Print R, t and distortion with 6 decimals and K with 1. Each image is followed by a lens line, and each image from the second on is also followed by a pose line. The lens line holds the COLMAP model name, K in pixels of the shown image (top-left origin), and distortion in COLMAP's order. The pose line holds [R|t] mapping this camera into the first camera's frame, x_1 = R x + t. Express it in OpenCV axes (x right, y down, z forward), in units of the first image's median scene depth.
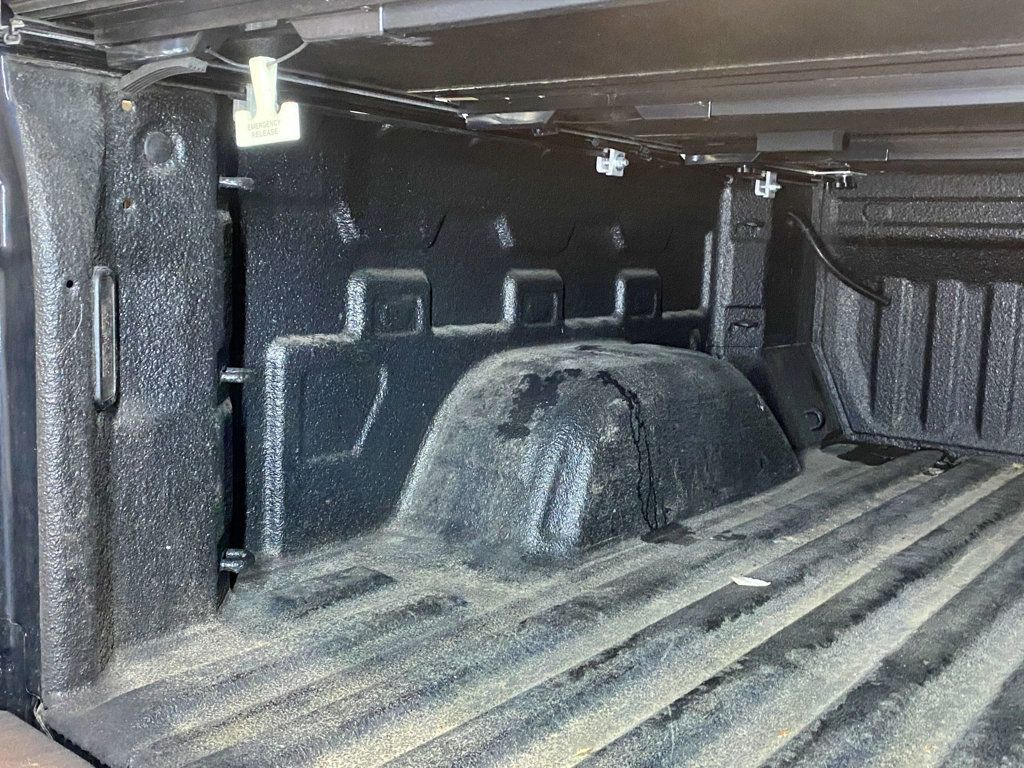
lens RADIAL K [[1024.6, 0, 512.0], [0, 1024.6, 384.0], [0, 0, 1]] dist [0.006062, -0.011740]
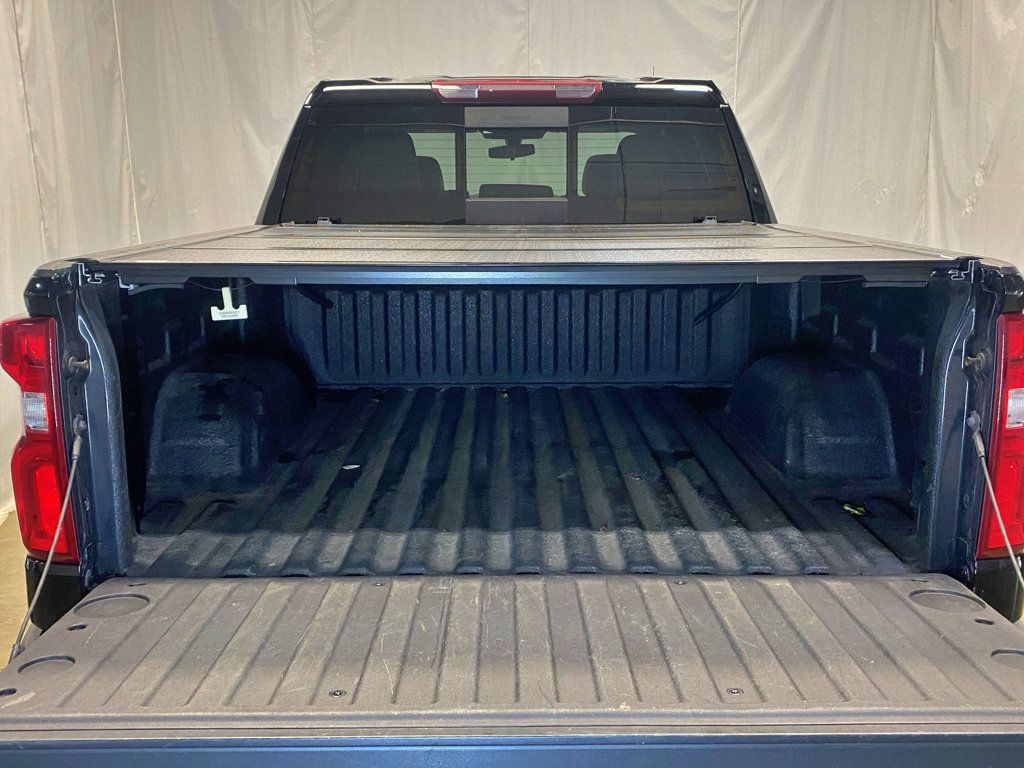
lens RADIAL K [[1051.6, 0, 512.0], [0, 1051.6, 384.0], [0, 0, 1]] dist [-0.000617, 0.000014]
pose [[0.781196, -0.155736, 0.604549, -0.983895], [0.119831, 0.987784, 0.099614, -0.191514], [-0.612677, -0.005374, 0.790315, -1.147360]]
